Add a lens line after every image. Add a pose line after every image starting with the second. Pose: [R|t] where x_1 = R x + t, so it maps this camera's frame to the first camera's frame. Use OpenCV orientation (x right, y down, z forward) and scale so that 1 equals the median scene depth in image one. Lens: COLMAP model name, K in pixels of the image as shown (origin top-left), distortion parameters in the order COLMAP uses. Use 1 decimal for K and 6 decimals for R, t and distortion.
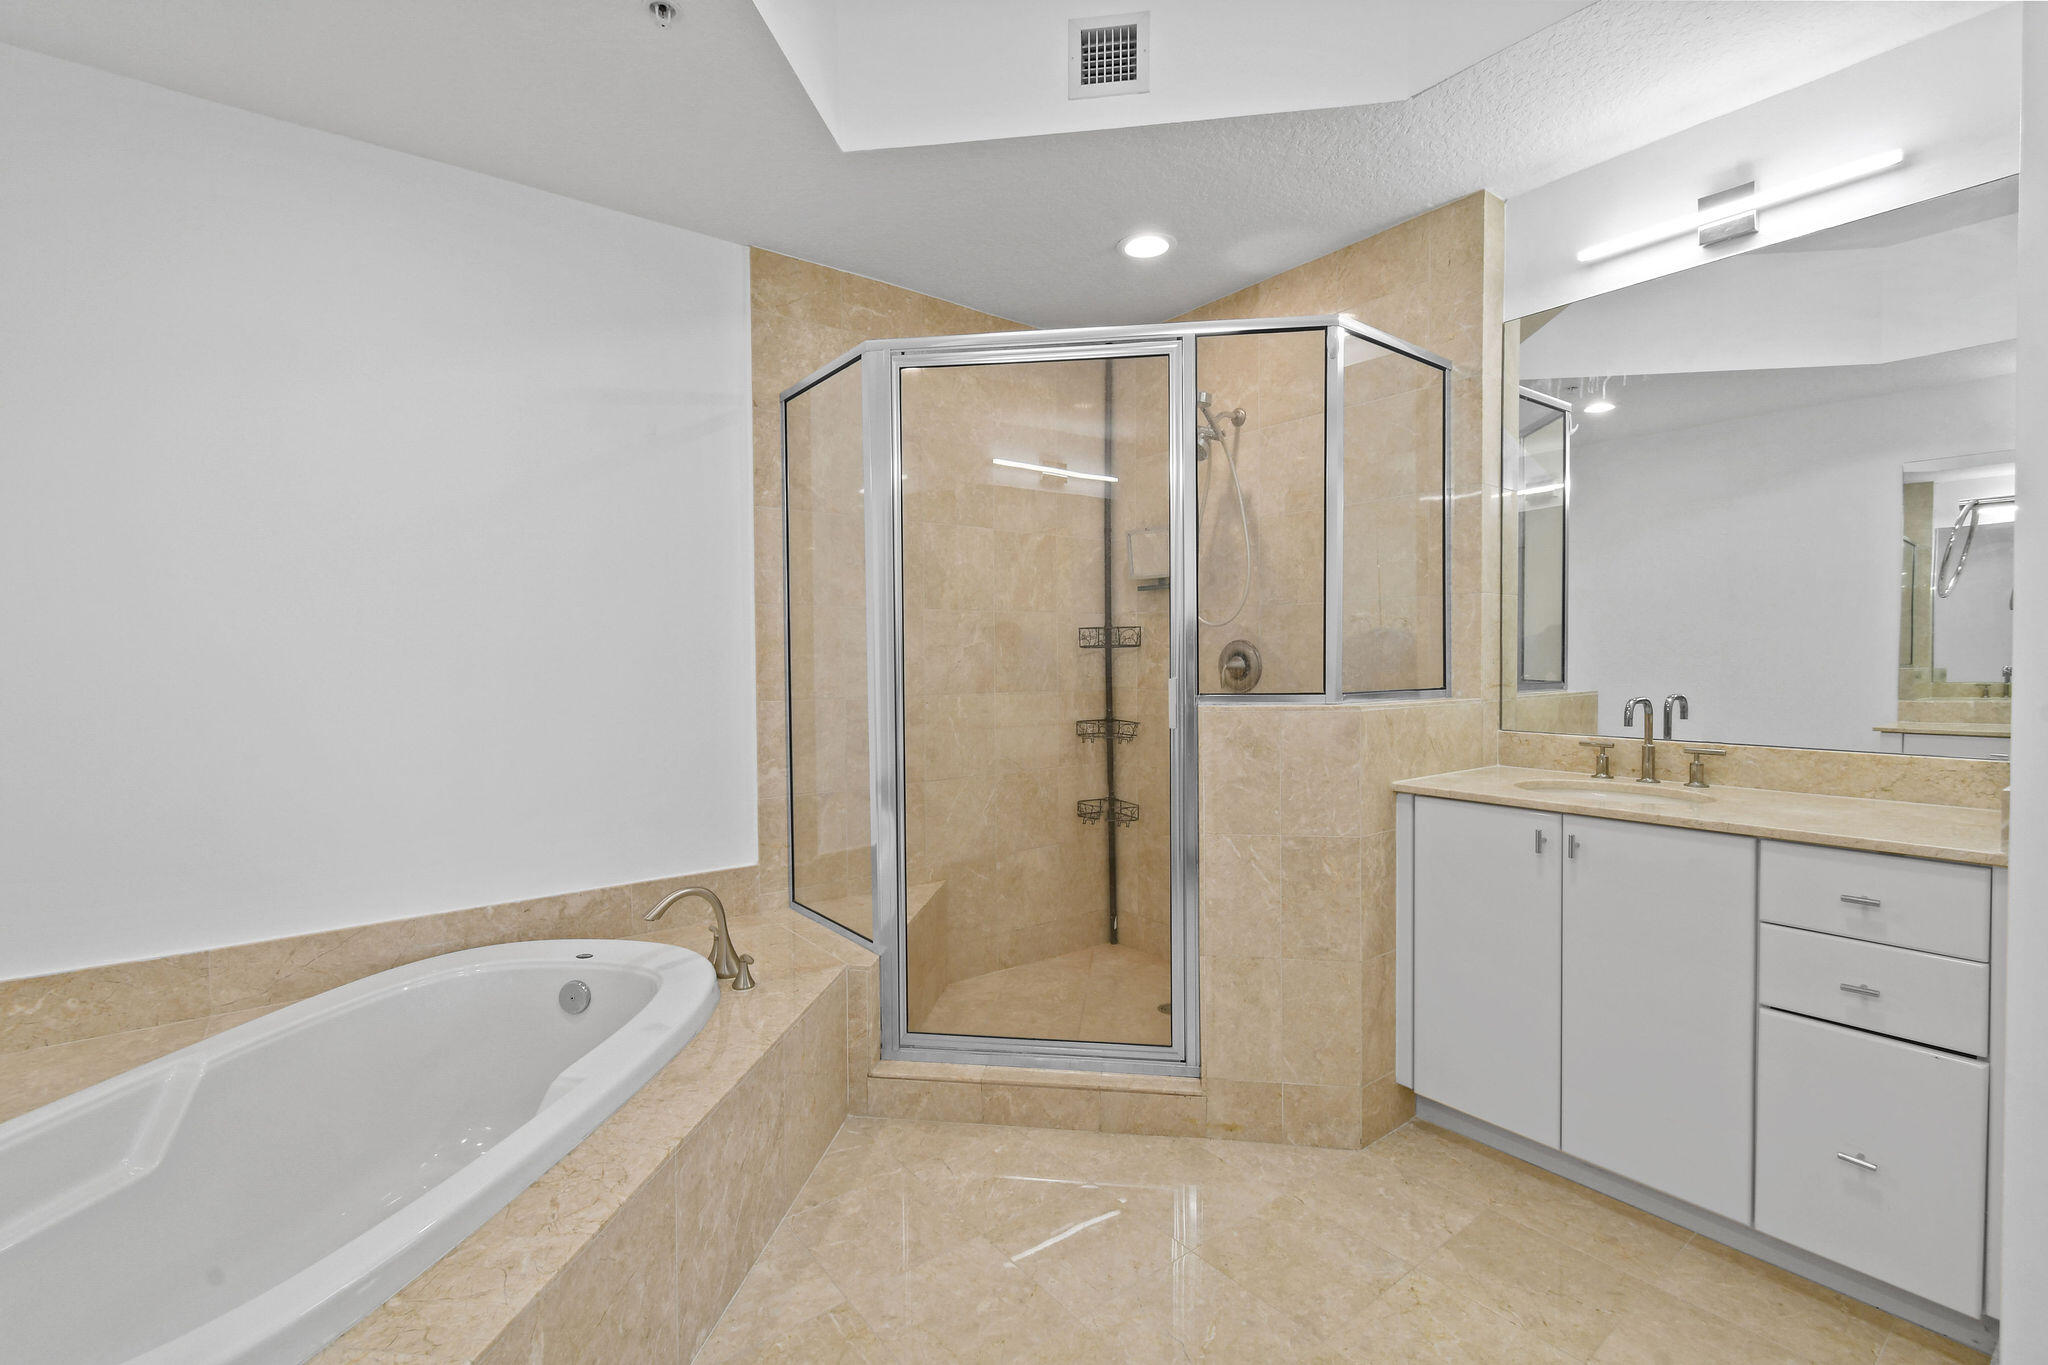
lens RADIAL K [[903.7, 0, 1035.0], [0, 903.7, 676.3], [0, 0, 1]] dist [0.005164, -0.003960]
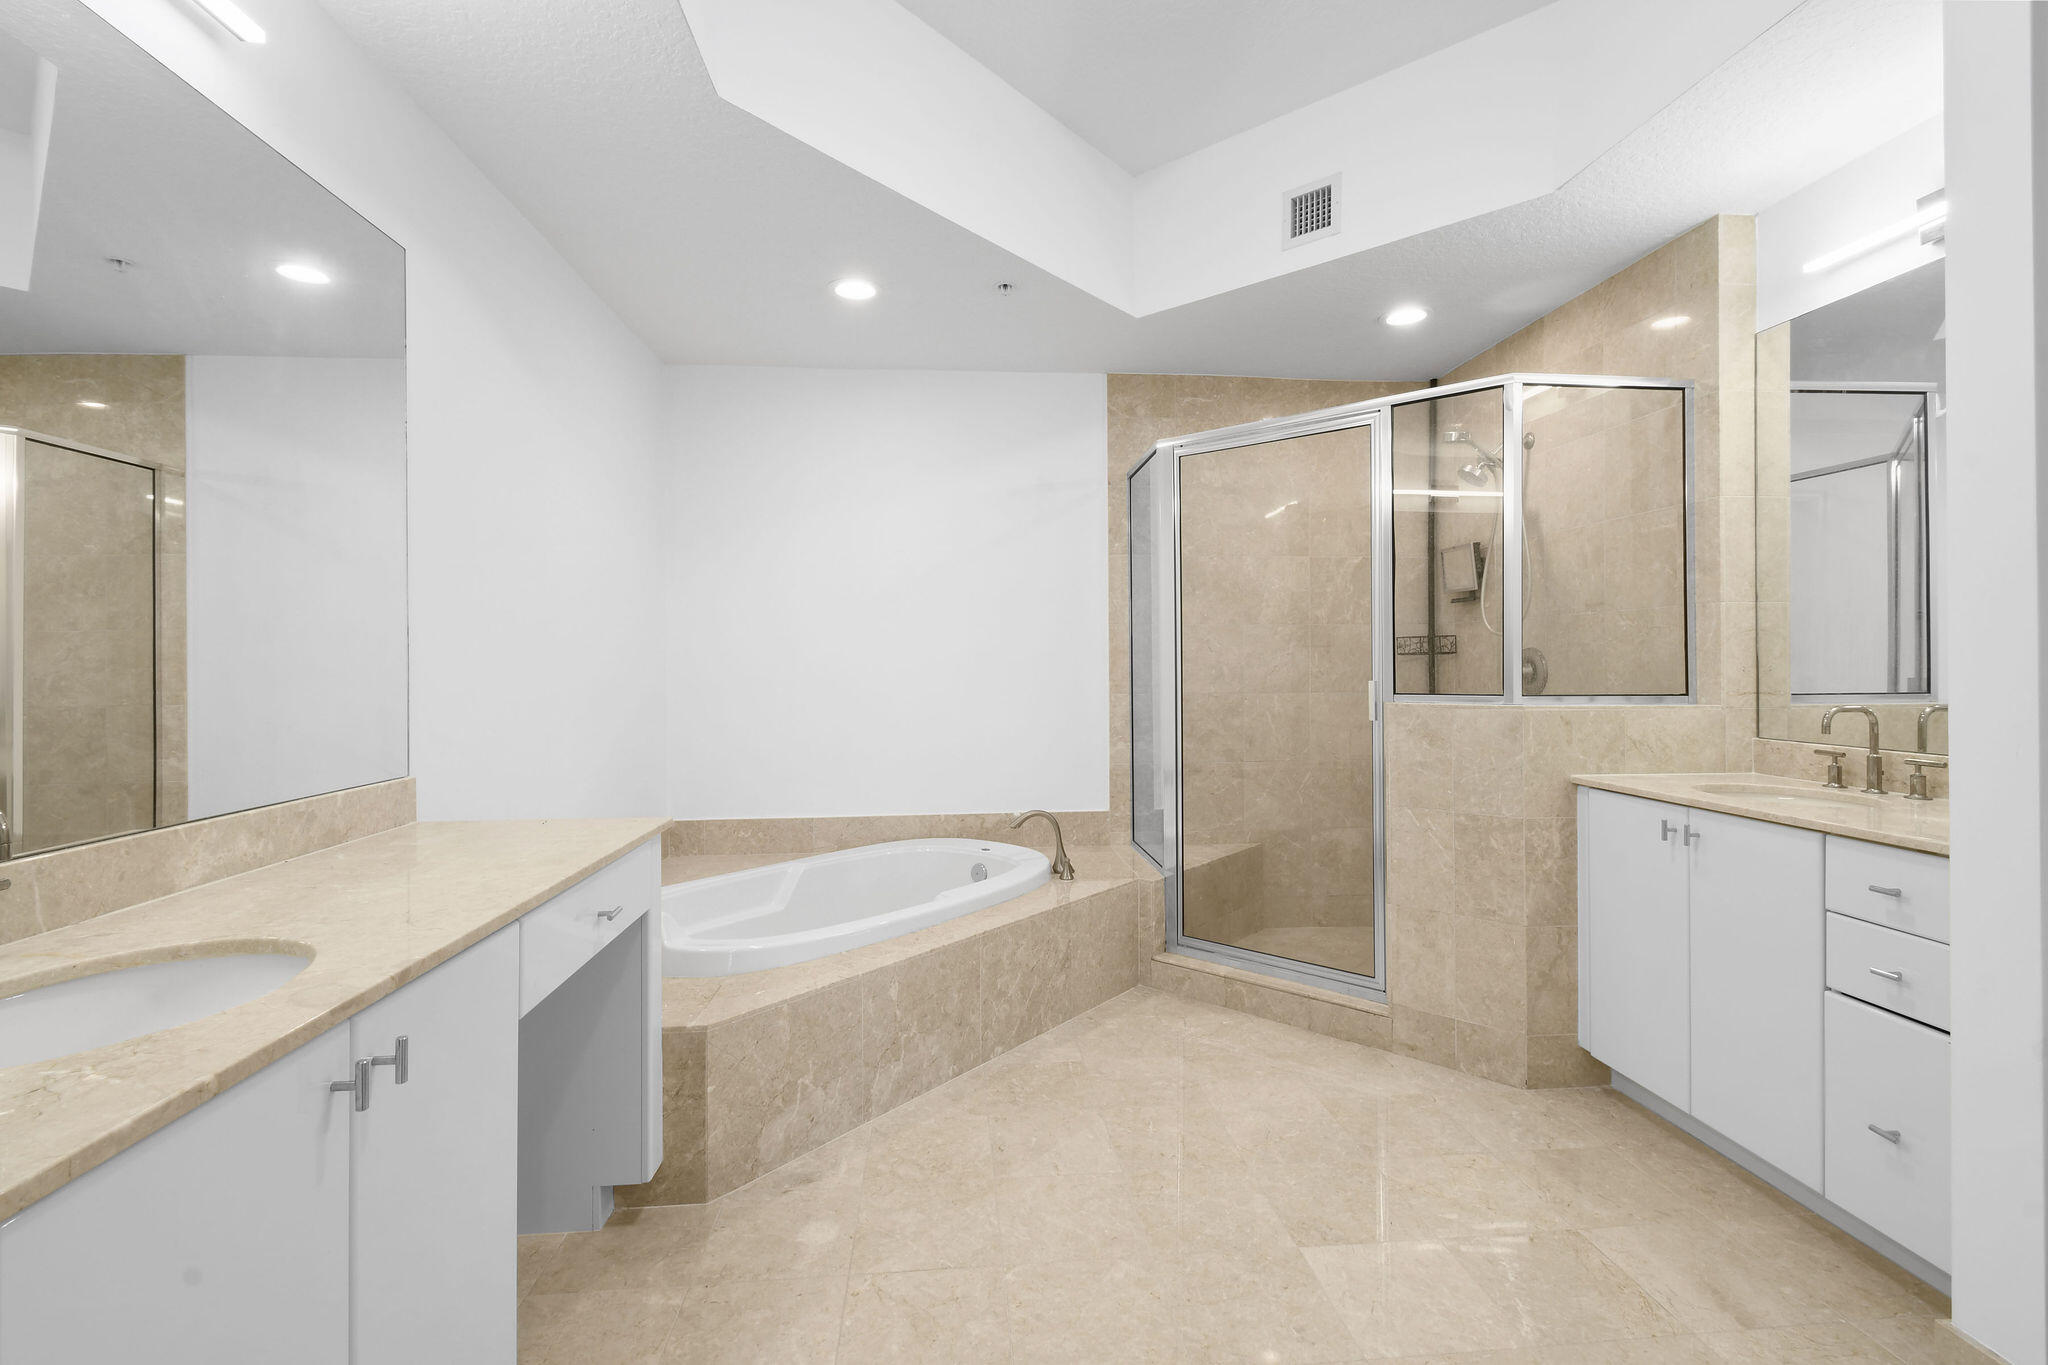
lens RADIAL K [[903.7, 0, 1022.5], [0, 903.7, 662.9], [0, 0, 1]] dist [0.005164, -0.003960]
pose [[0.841893, 0.003426, -0.539633, 0.413214], [-0.014257, 0.999772, -0.015896, 0.004734], [0.539455, 0.021076, 0.841750, -0.312752]]
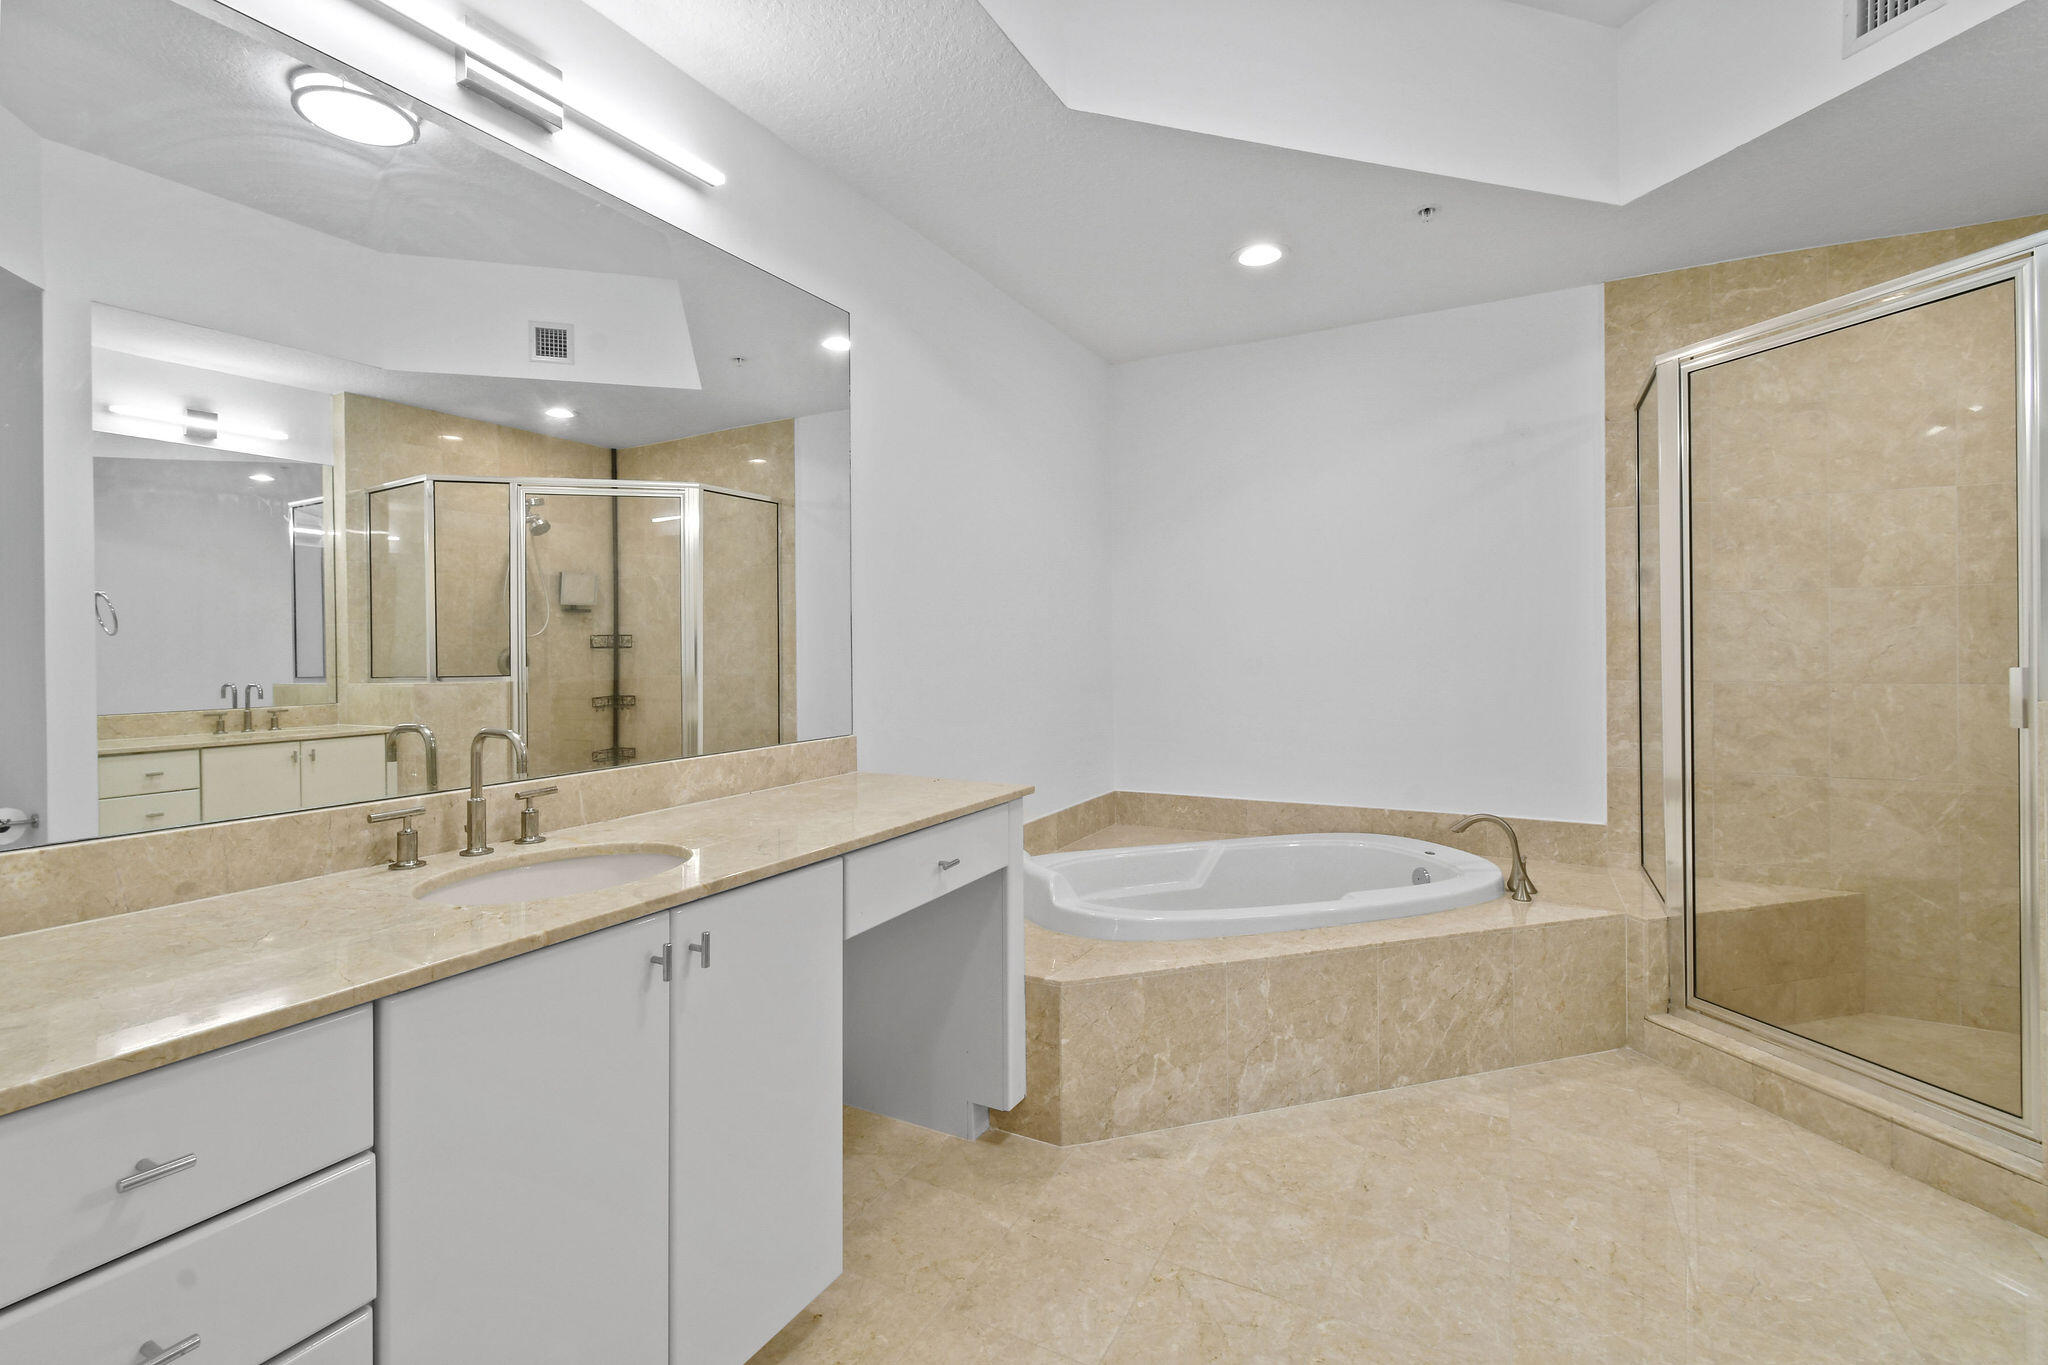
lens RADIAL K [[903.7, 0, 1022.4], [0, 903.7, 648.1], [0, 0, 1]] dist [0.005164, -0.003960]
pose [[0.413359, 0.007458, -0.910538, 0.517720], [-0.017936, 0.999839, 0.000048, 0.000953], [0.910392, 0.016312, 0.413426, -0.165994]]
